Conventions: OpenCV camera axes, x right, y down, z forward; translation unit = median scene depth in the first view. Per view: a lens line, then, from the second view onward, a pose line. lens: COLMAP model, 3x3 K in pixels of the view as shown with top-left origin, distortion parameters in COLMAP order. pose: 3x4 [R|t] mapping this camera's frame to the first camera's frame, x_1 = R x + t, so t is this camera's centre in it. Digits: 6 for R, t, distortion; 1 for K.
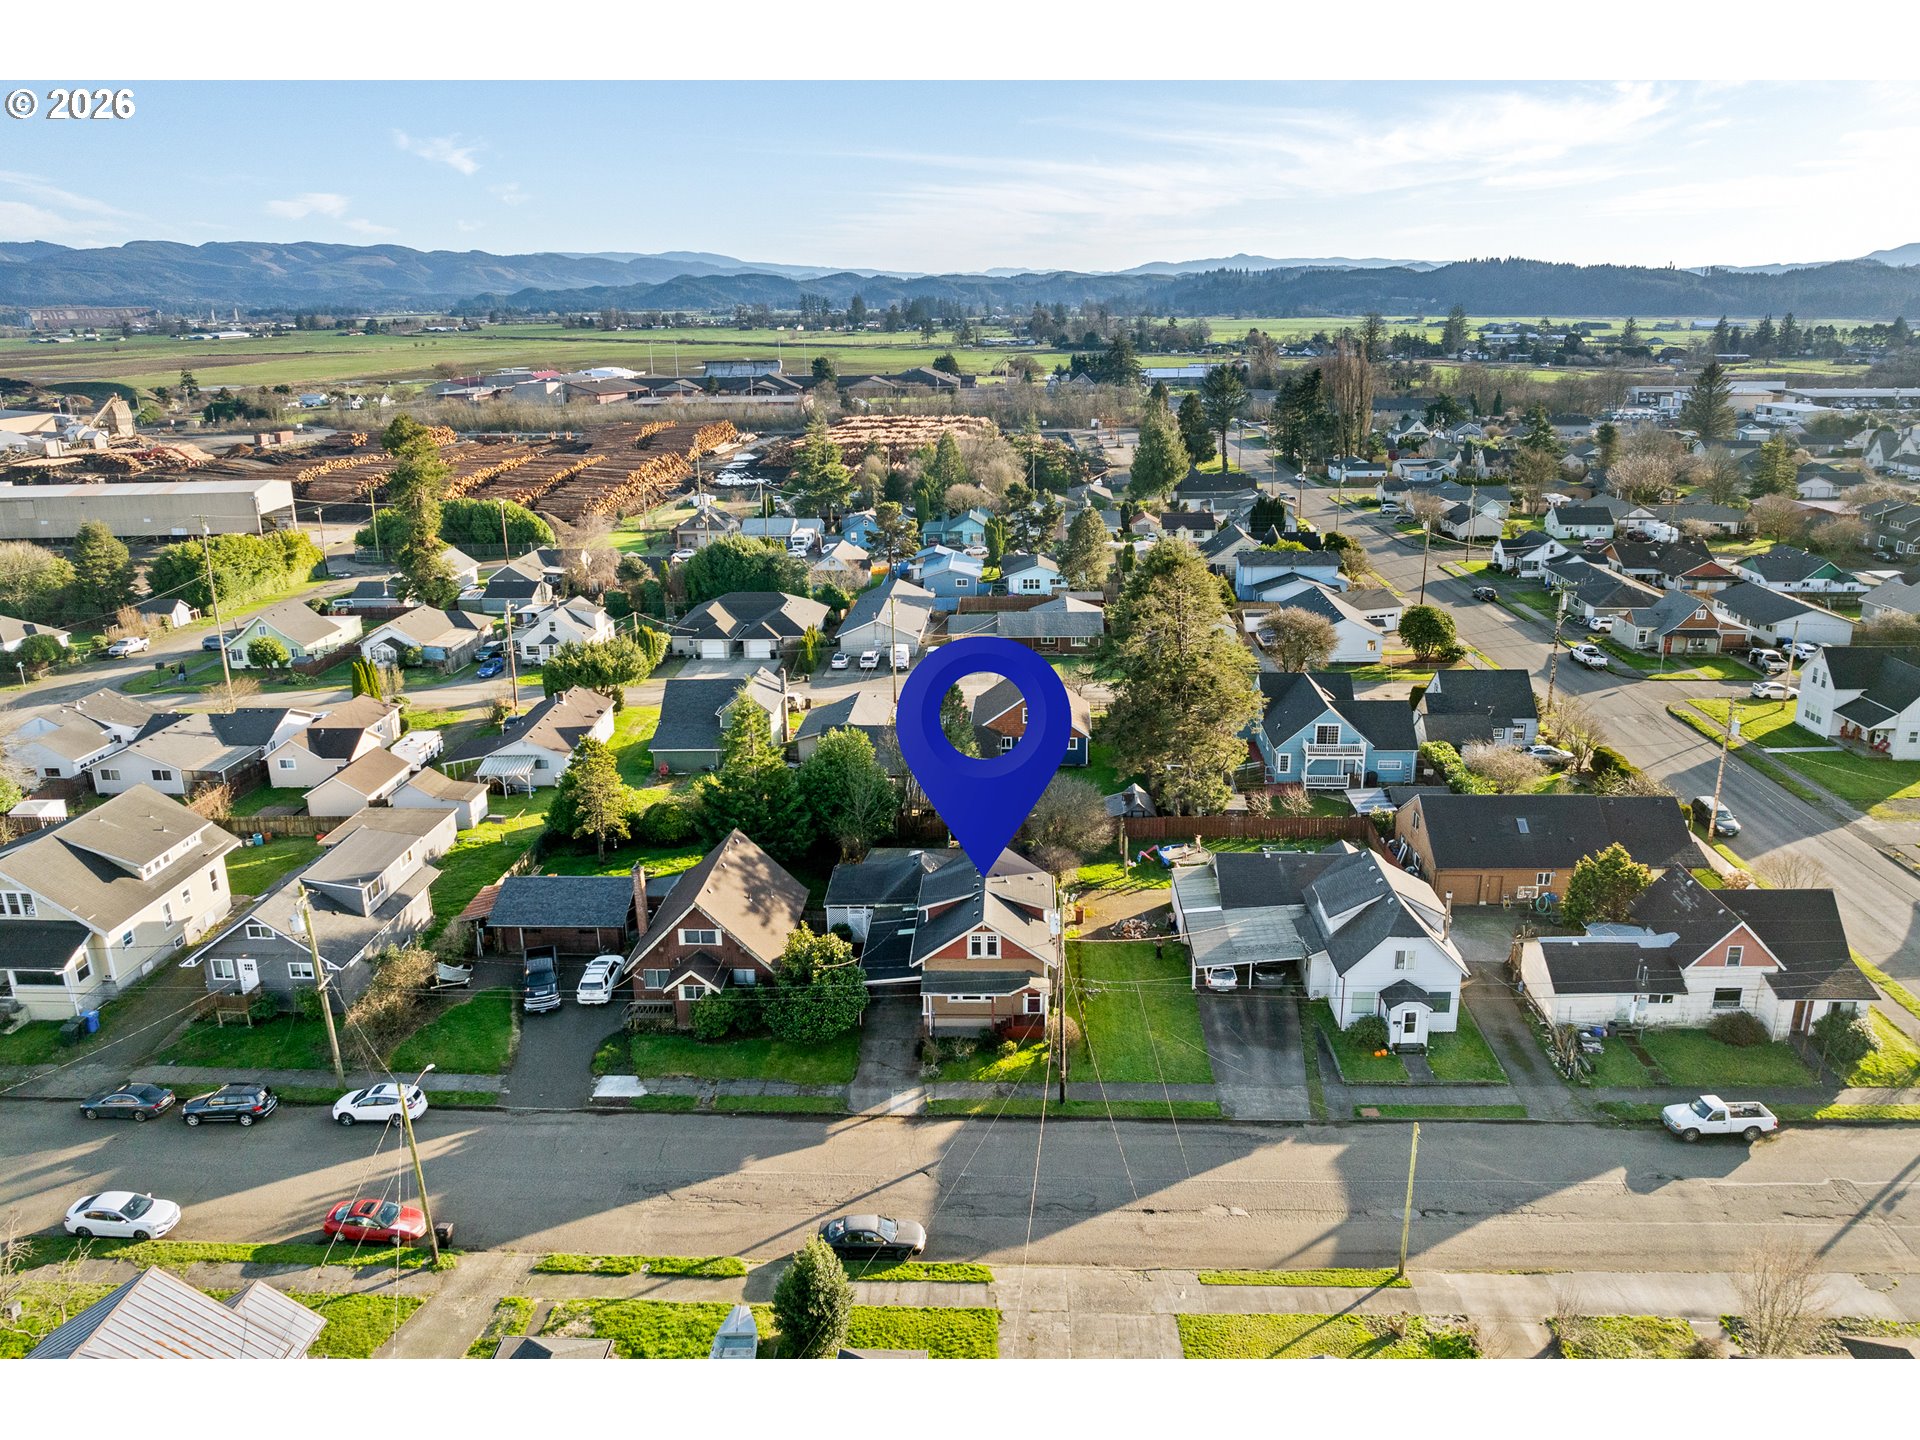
lens RADIAL K [[1343.3, 0, 960.0], [0, 1343.3, 720.0], [0, 0, 1]] dist [-0.037236, 0.004302]
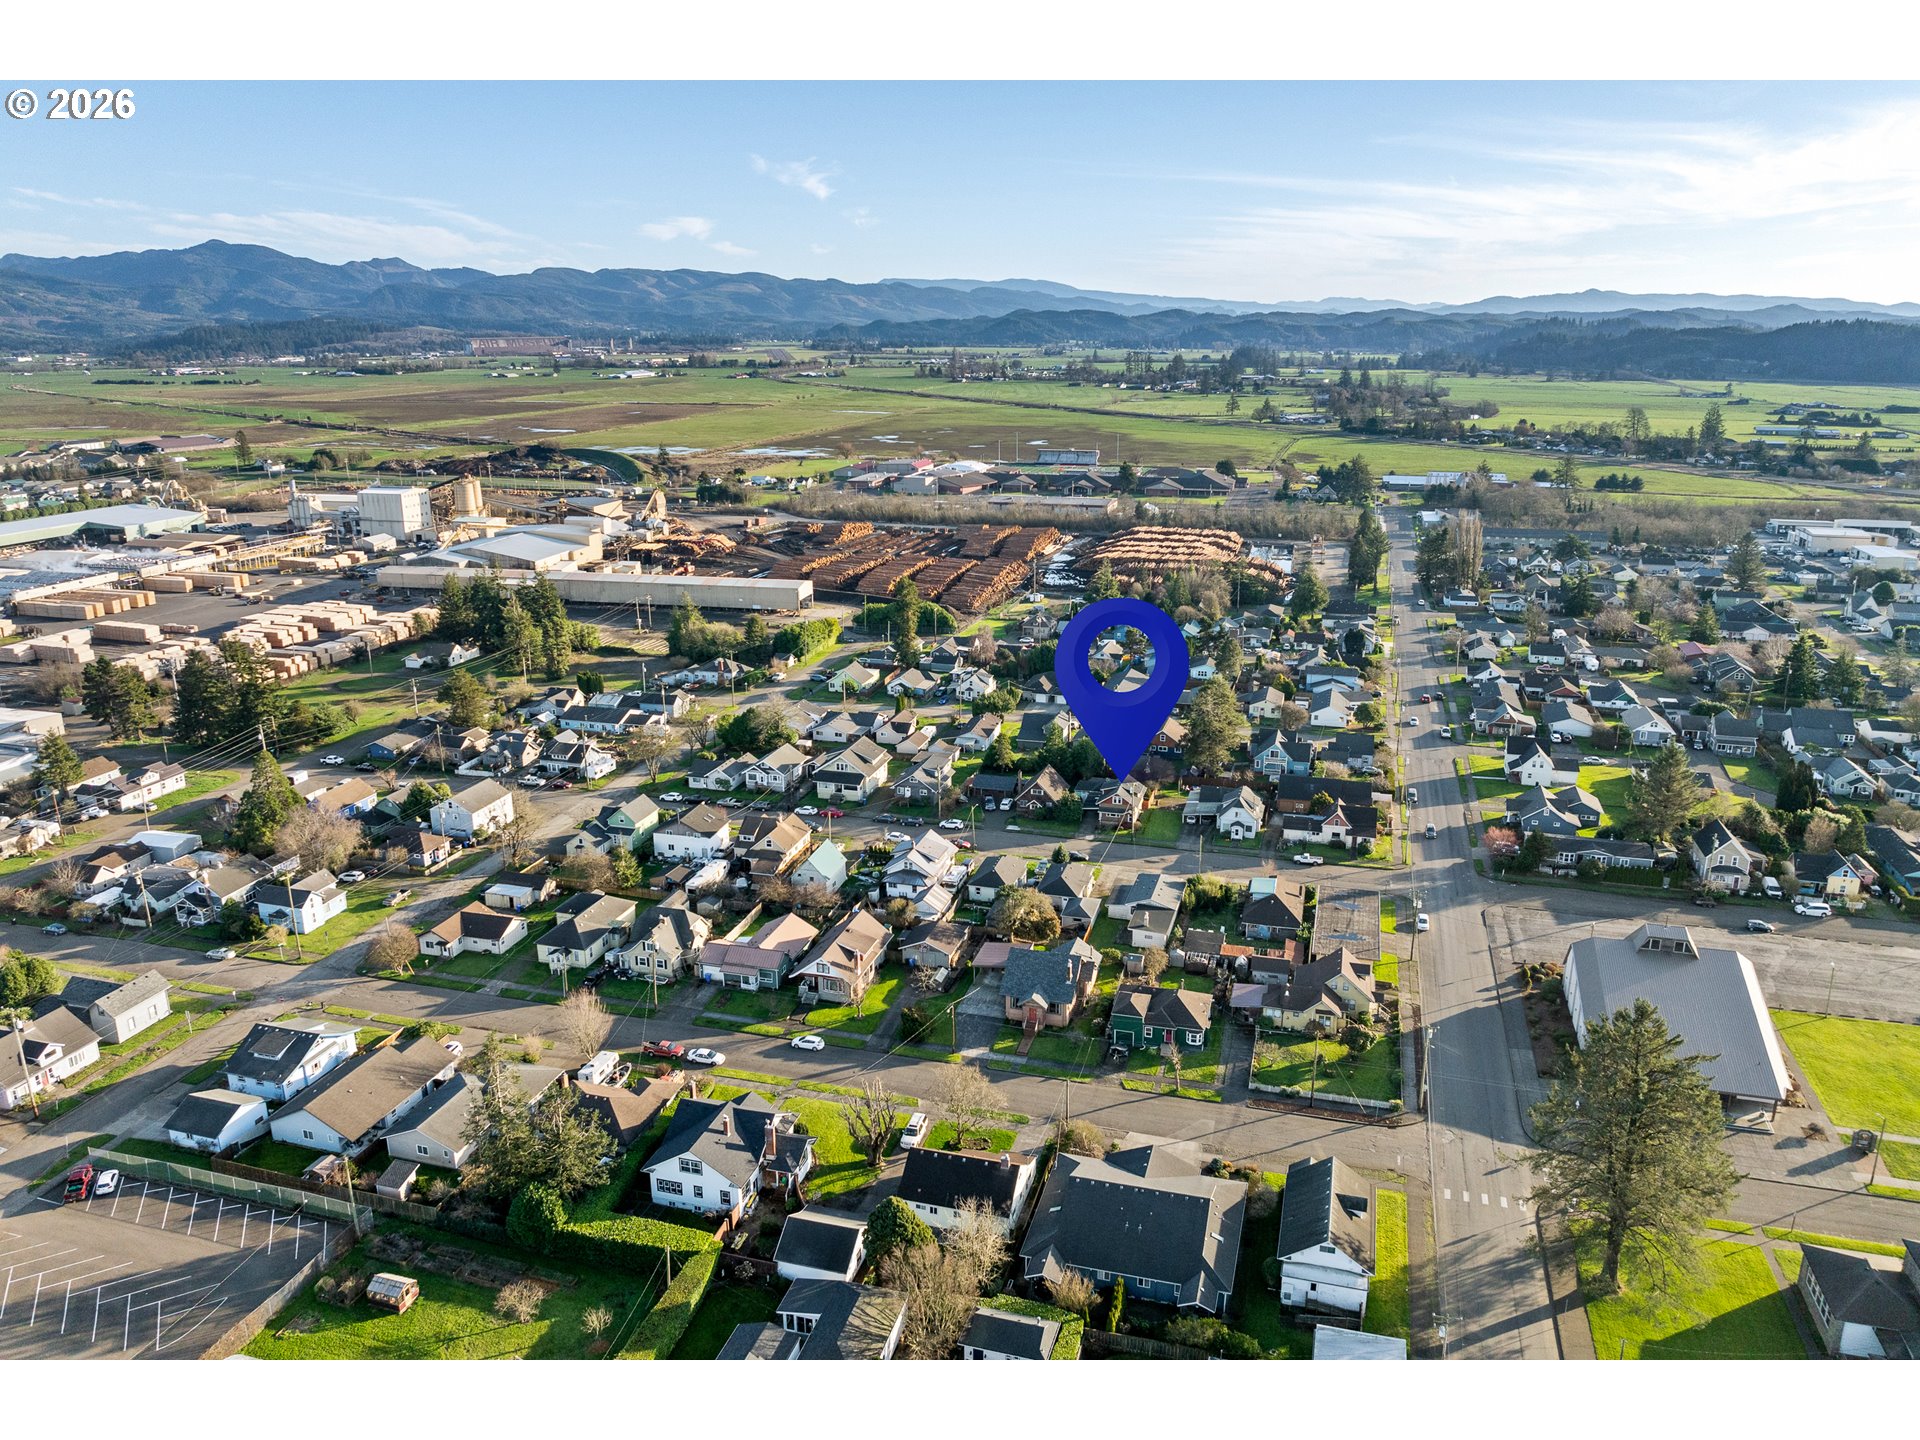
lens RADIAL K [[1343.3, 0, 960.0], [0, 1343.3, 720.0], [0, 0, 1]] dist [-0.037236, 0.004302]
pose [[0.972160, 0.075945, -0.221670, 0.178321], [-0.079043, 0.996858, -0.005123, 0.004520], [0.220584, 0.022502, 0.975108, -1.179589]]
